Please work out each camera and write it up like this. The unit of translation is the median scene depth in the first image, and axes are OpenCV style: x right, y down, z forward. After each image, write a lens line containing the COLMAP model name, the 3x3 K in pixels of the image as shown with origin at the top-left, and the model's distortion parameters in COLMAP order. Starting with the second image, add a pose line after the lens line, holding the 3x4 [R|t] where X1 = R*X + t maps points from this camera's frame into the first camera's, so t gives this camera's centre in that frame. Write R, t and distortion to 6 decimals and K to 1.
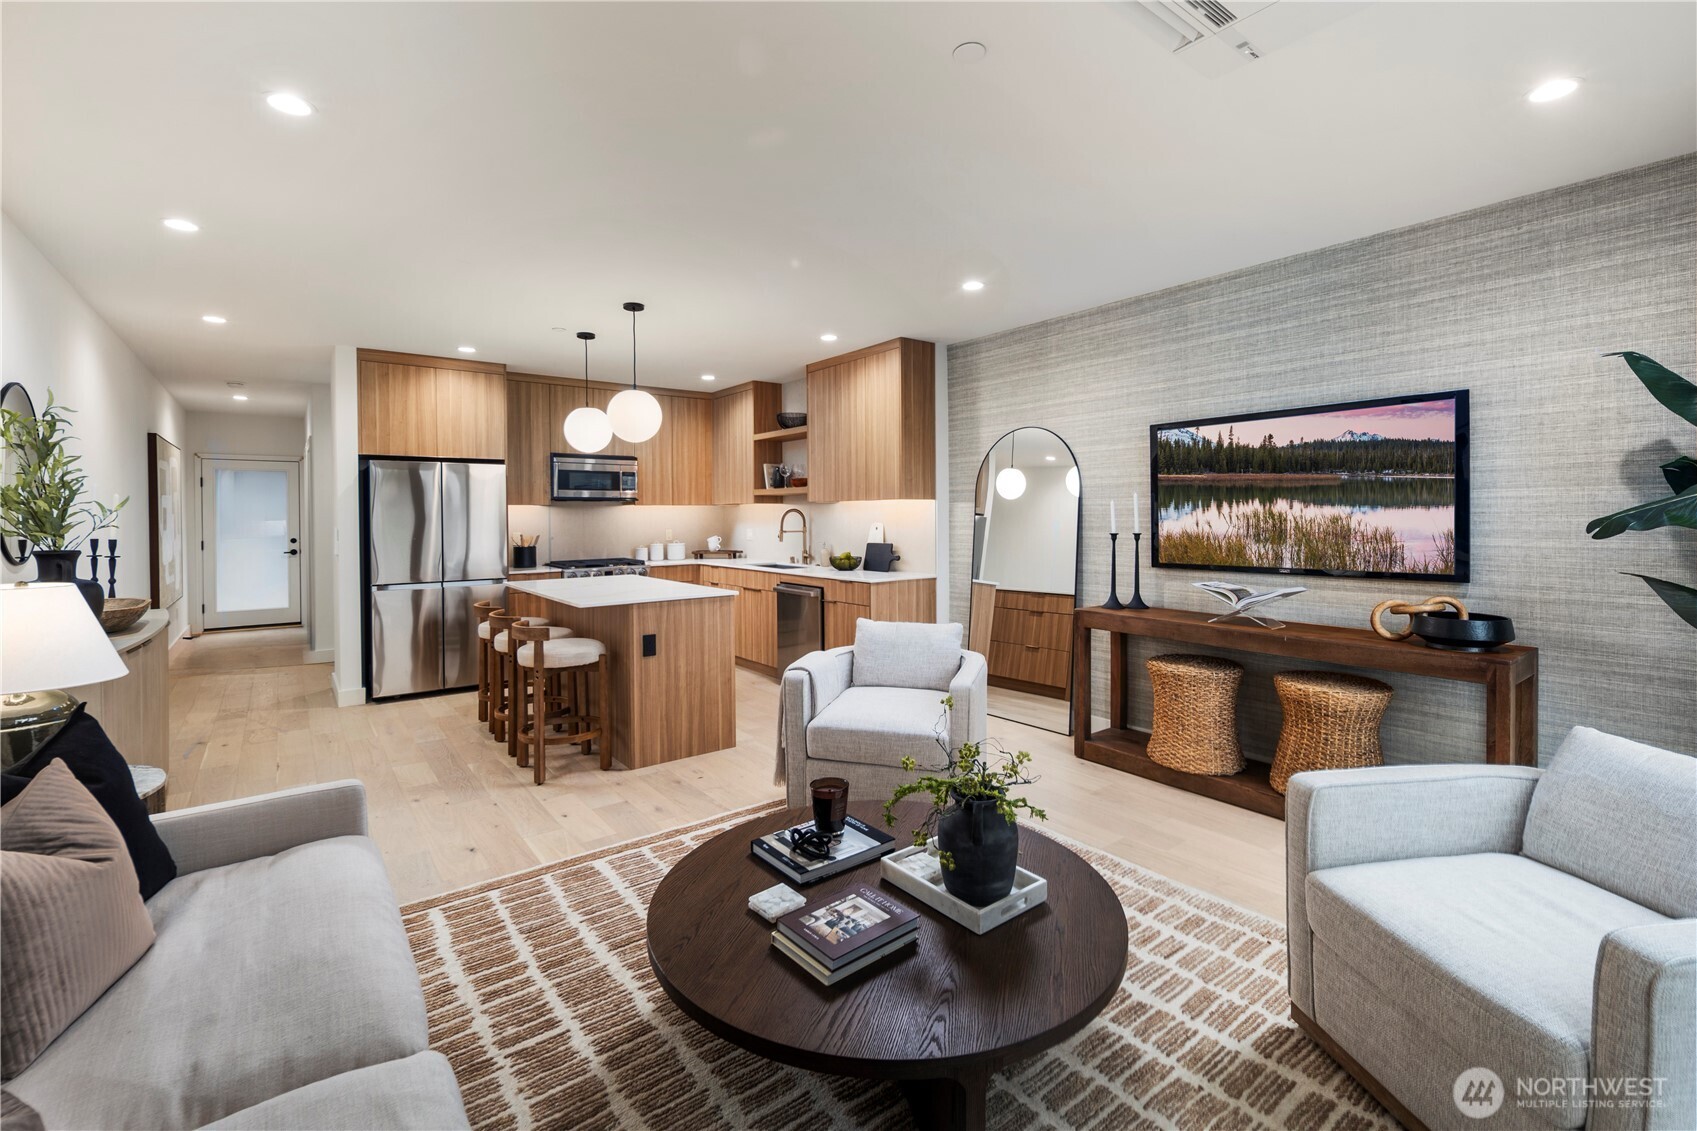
lens RADIAL K [[737.2, 0, 849.9], [0, 737.2, 520.1], [0, 0, 1]] dist [0.006748, -0.003663]
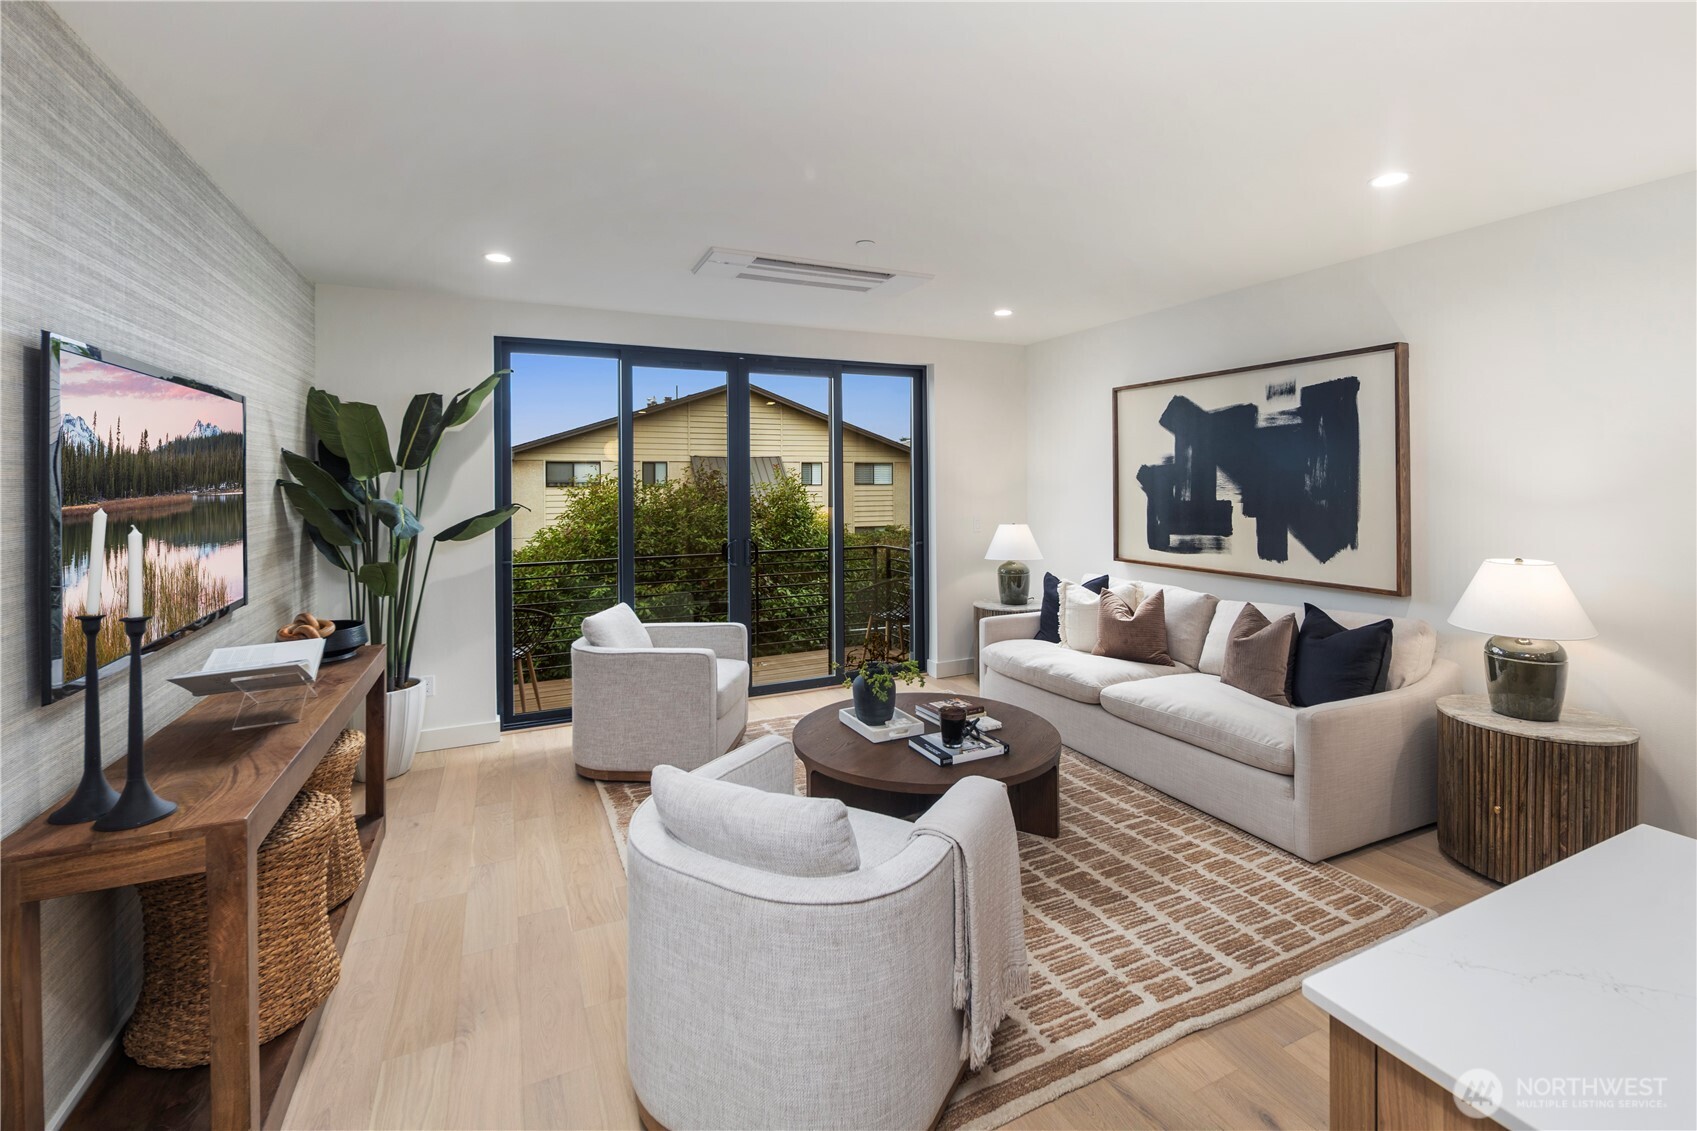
lens RADIAL K [[737.2, 0, 853.5], [0, 737.2, 478.4], [0, 0, 1]] dist [0.006748, -0.003663]
pose [[-0.977621, 0.015351, 0.209811, -0.057140], [0.016827, 0.999845, 0.005252, -0.036002], [-0.209698, 0.008665, -0.977728, 0.951888]]
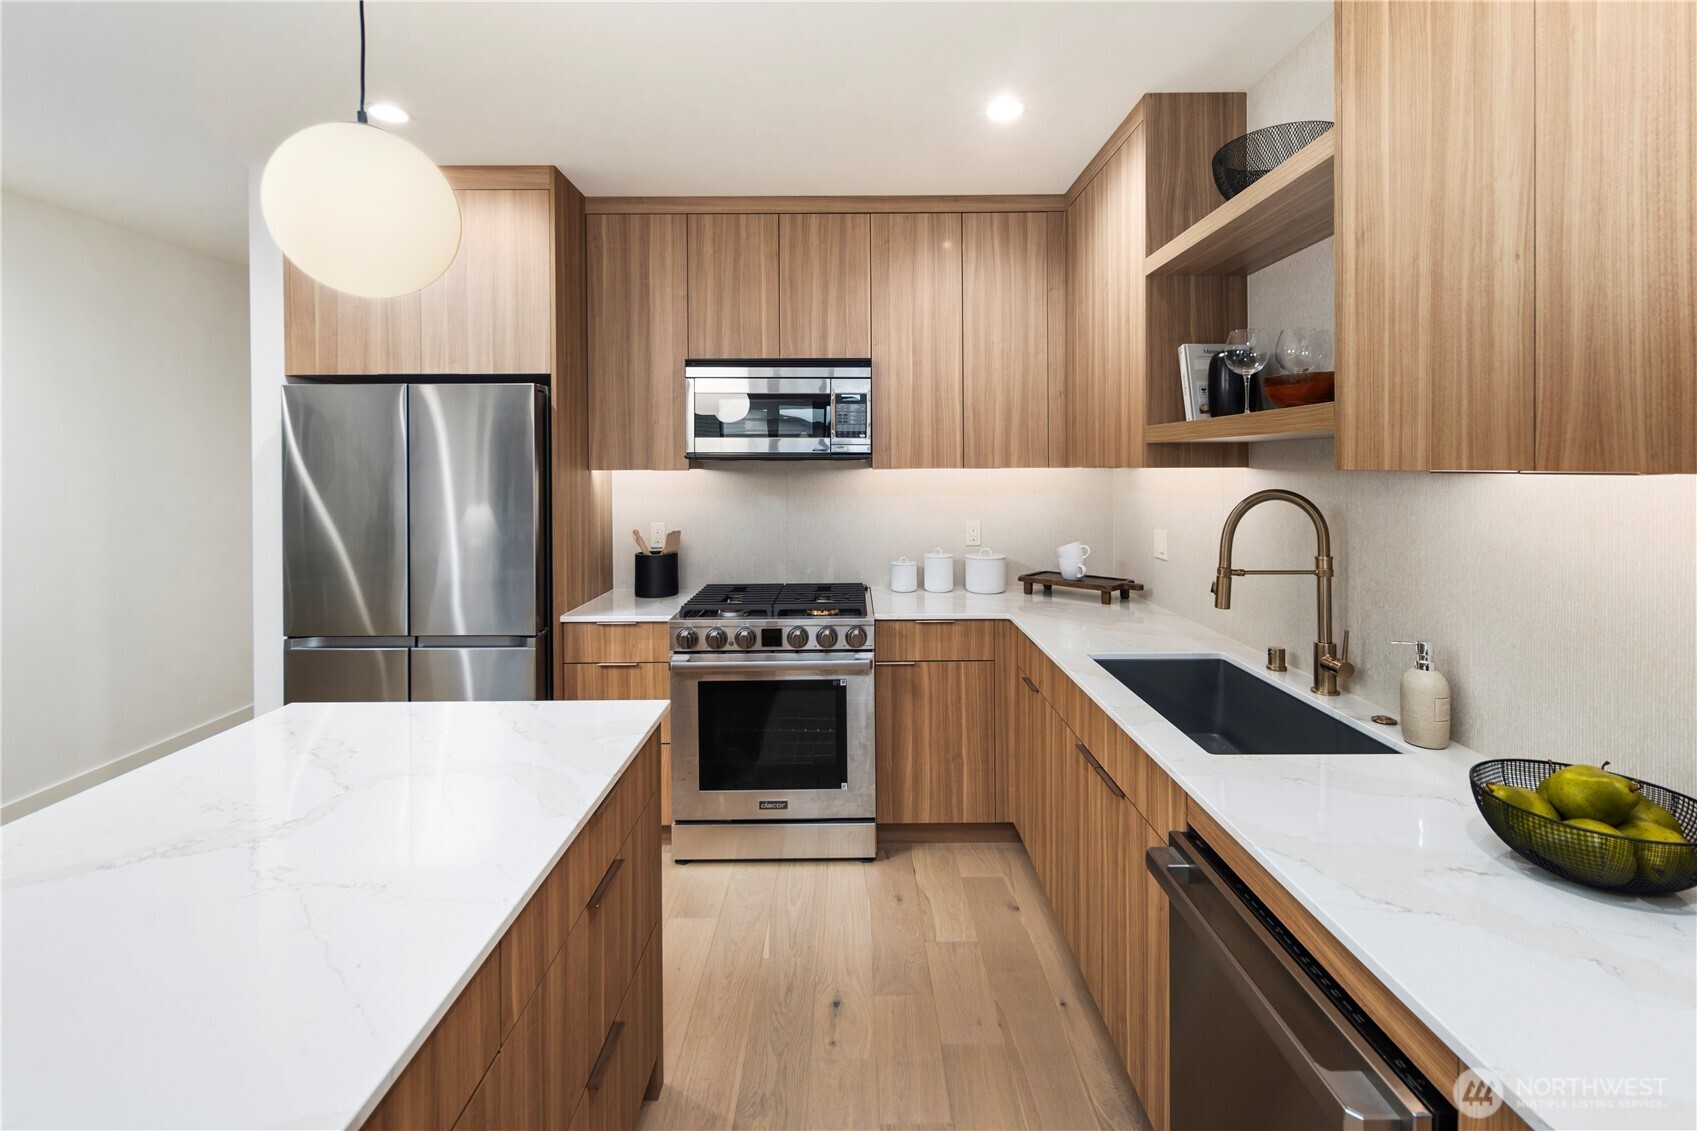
lens RADIAL K [[737.2, 0, 850.6], [0, 737.2, 469.5], [0, 0, 1]] dist [0.006748, -0.003663]
pose [[0.794794, 0.006447, -0.606845, -0.042242], [-0.006140, 0.999978, 0.002582, -0.026344], [0.606848, 0.001674, 0.794816, 0.806420]]
